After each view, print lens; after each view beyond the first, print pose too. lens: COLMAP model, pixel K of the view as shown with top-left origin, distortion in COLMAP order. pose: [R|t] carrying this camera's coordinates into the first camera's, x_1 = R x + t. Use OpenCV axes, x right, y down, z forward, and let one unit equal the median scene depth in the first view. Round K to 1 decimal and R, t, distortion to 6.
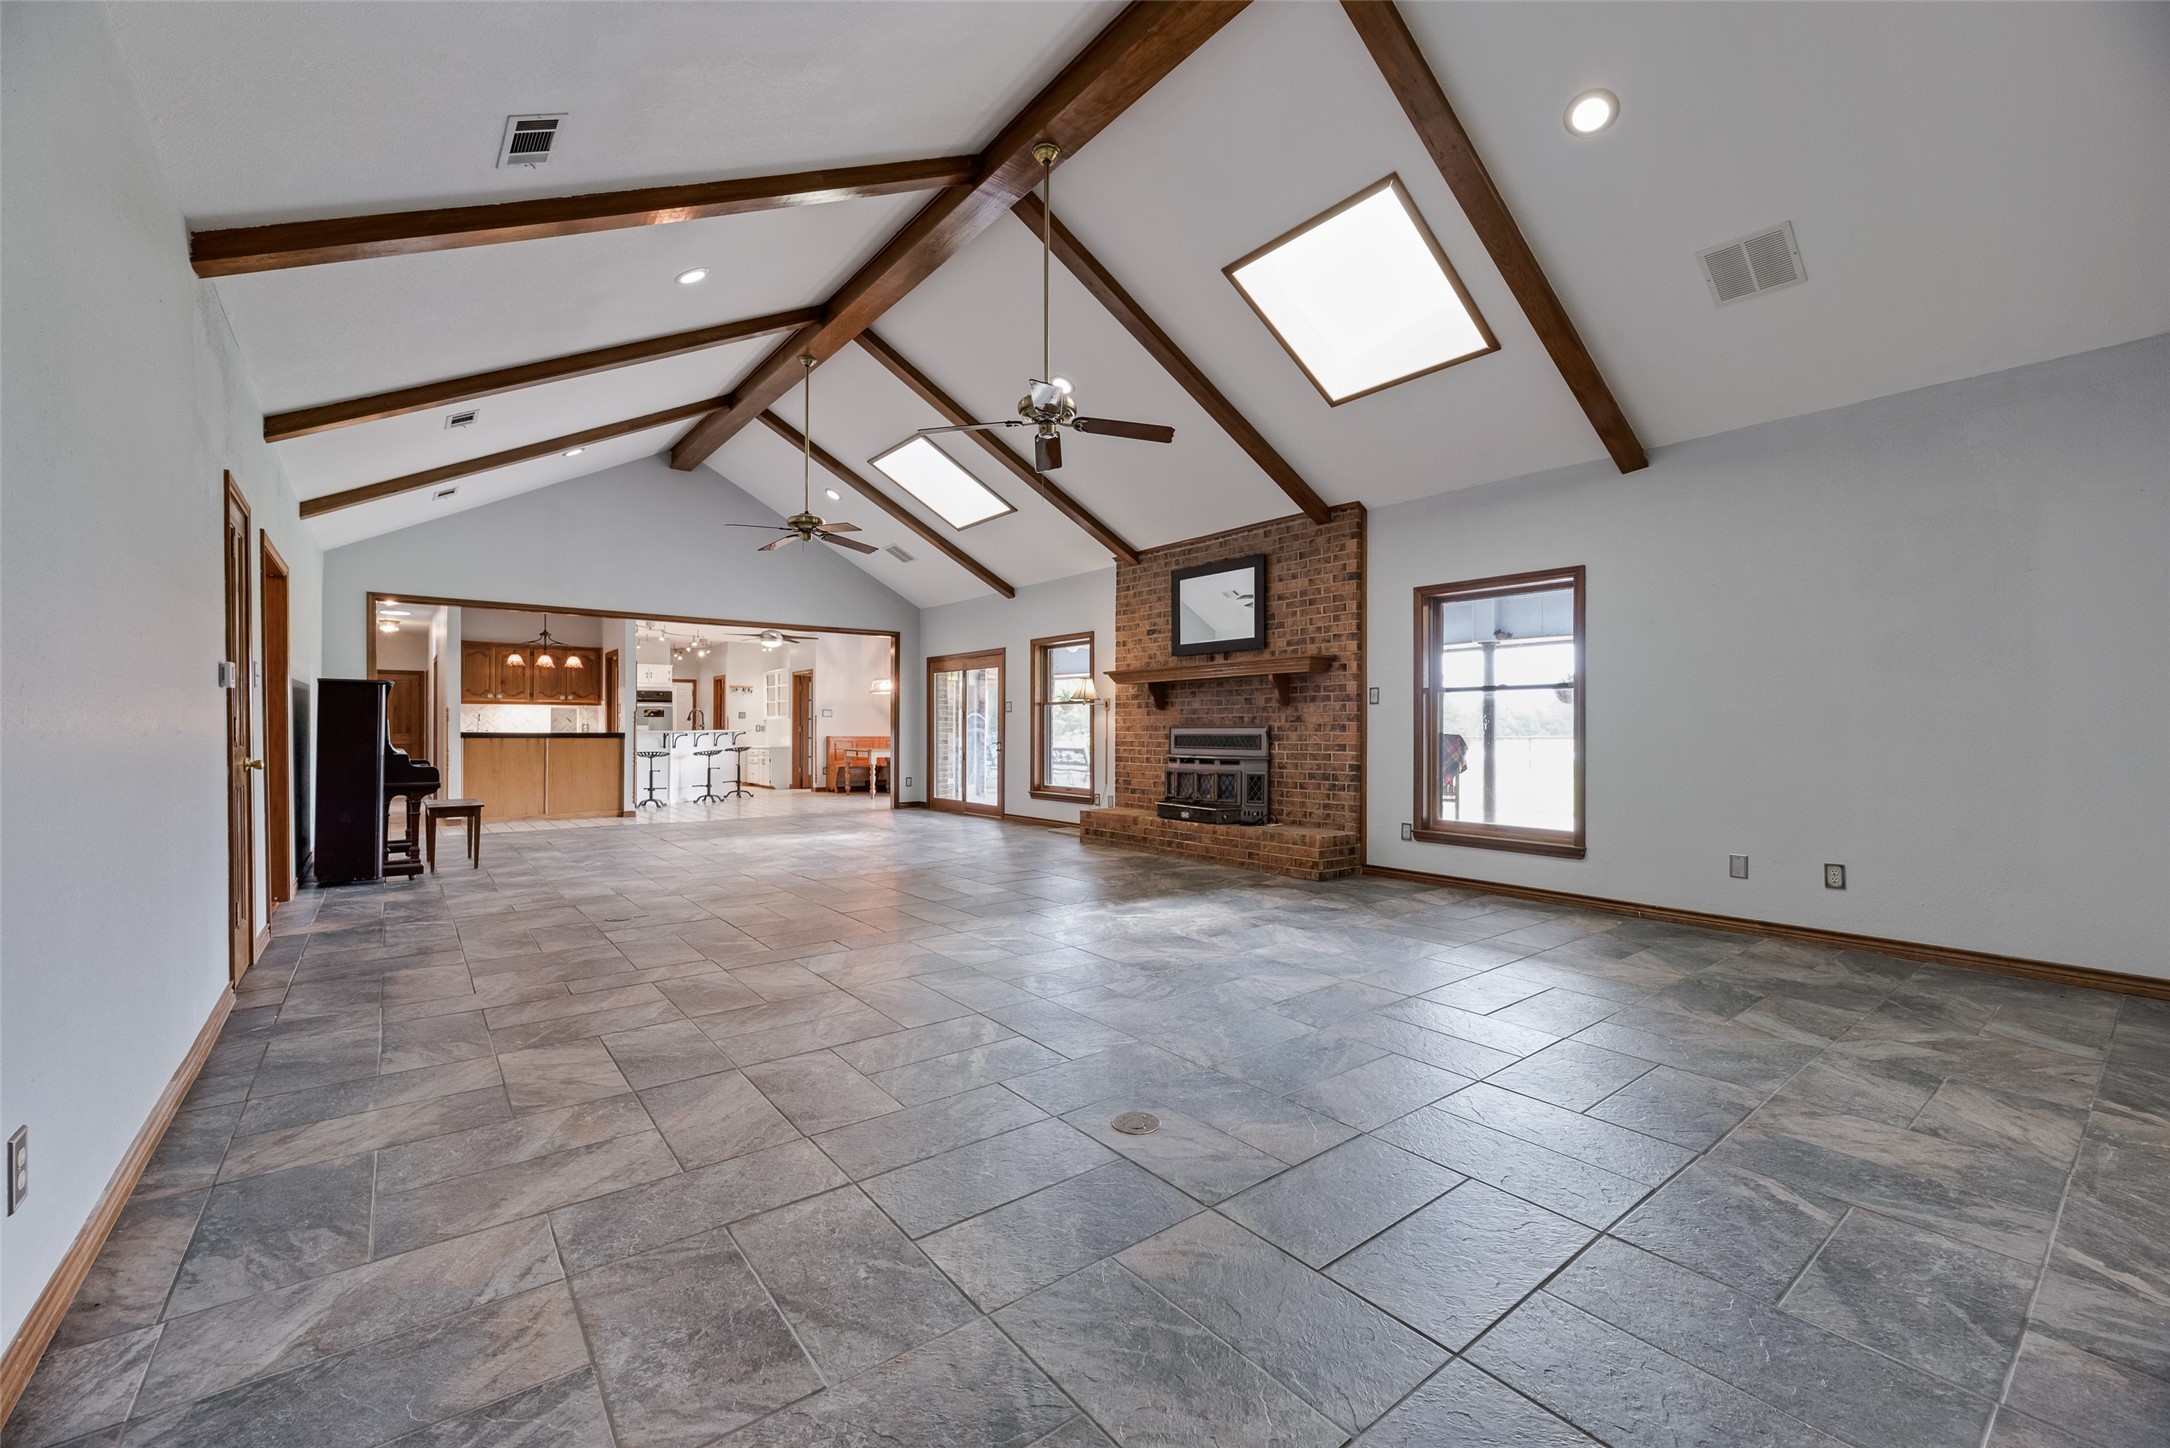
lens RADIAL K [[874.2, 0, 1085.0], [0, 874.2, 724.0], [0, 0, 1]] dist [-0.000020, -0.000091]
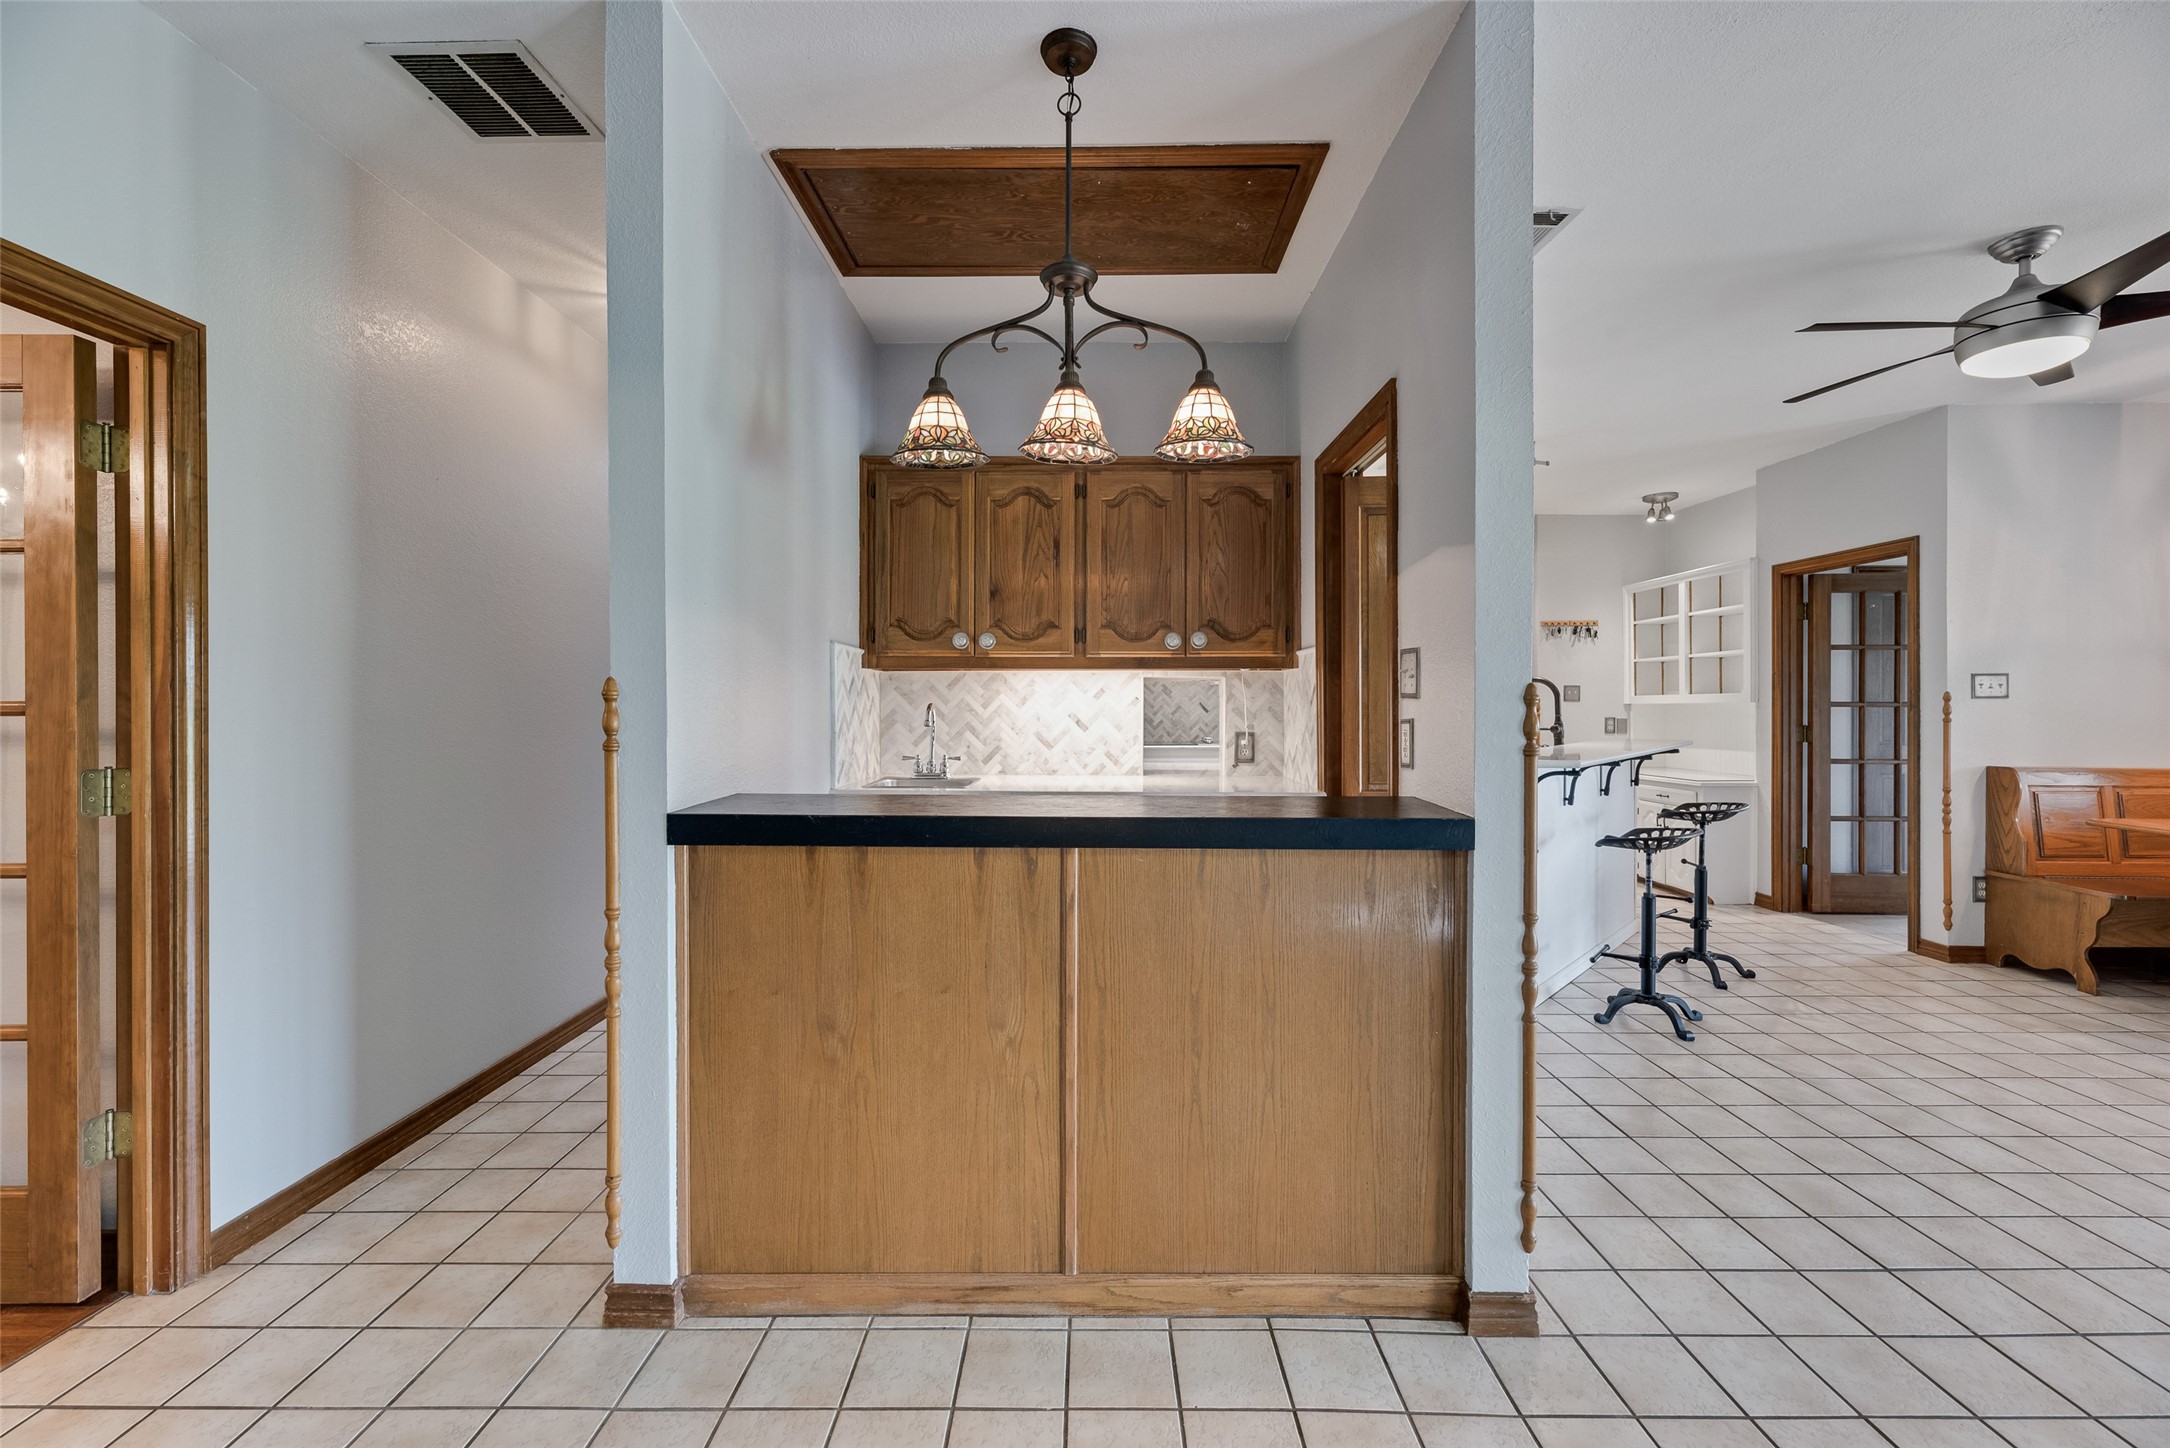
lens RADIAL K [[874.2, 0, 1085.0], [0, 874.2, 724.0], [0, 0, 1]] dist [-0.000020, -0.000091]
pose [[0.784056, 0.013854, -0.620536, -0.460338], [0.004193, 0.999610, 0.027614, -0.011946], [0.620676, -0.024253, 0.783692, 0.787371]]
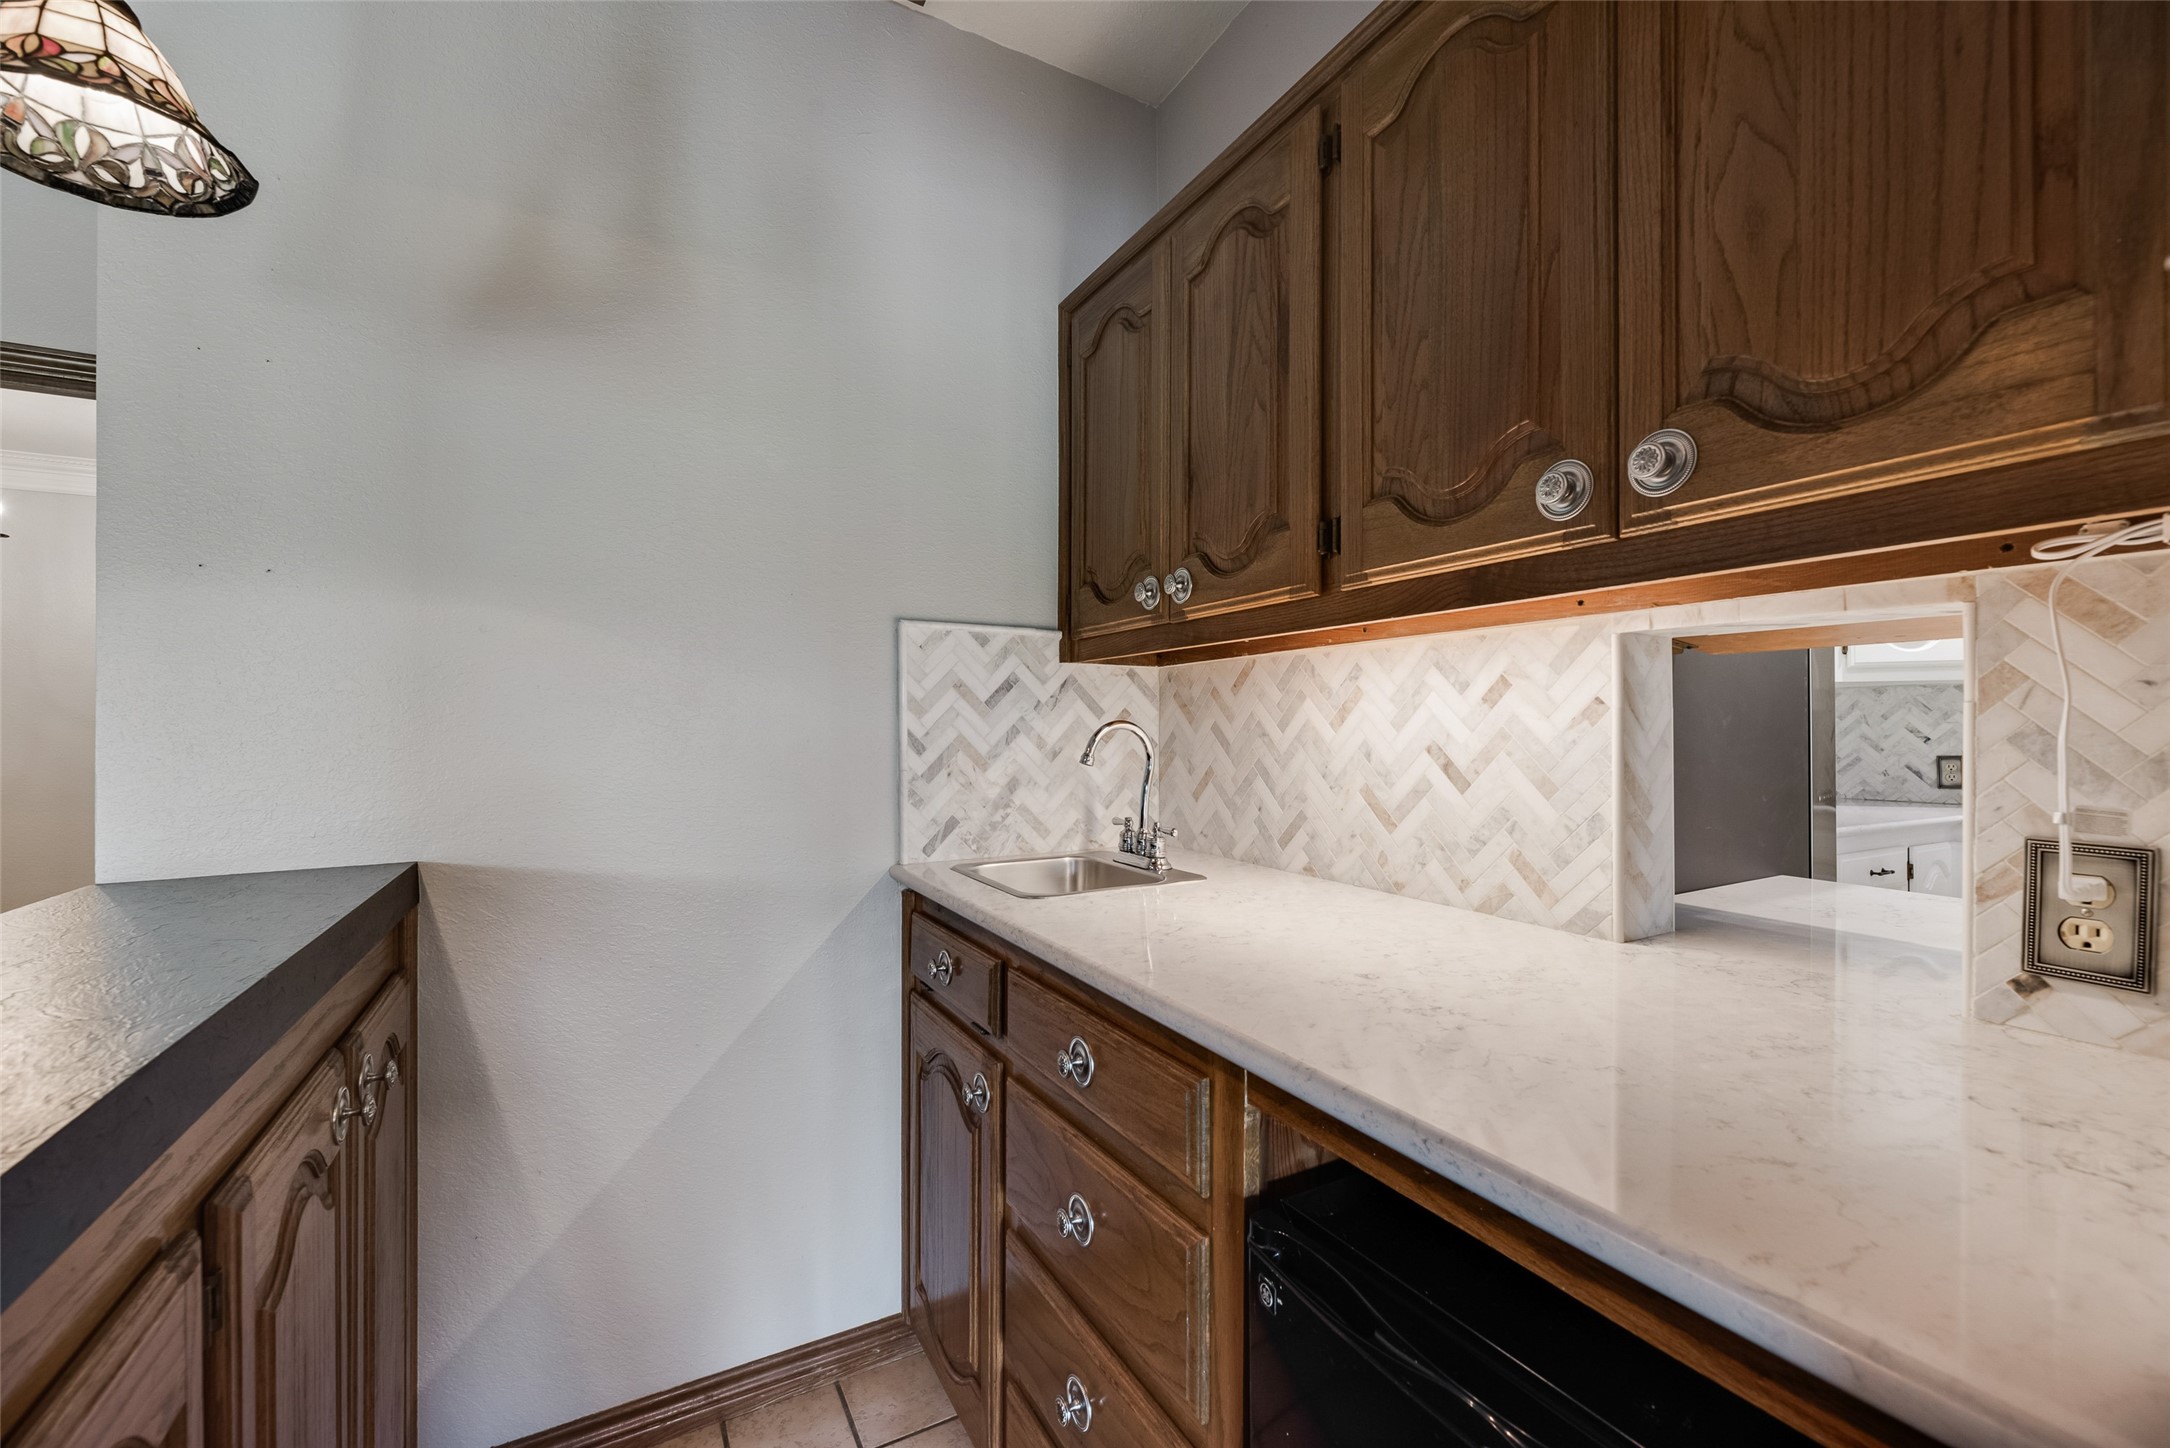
lens RADIAL K [[874.2, 0, 1085.0], [0, 874.2, 724.0], [0, 0, 1]] dist [-0.000020, -0.000091]
pose [[-0.159769, -0.003915, -0.987147, -0.534160], [0.010875, 0.999924, -0.005726, -0.009593], [0.987094, -0.011650, -0.159715, 1.013349]]
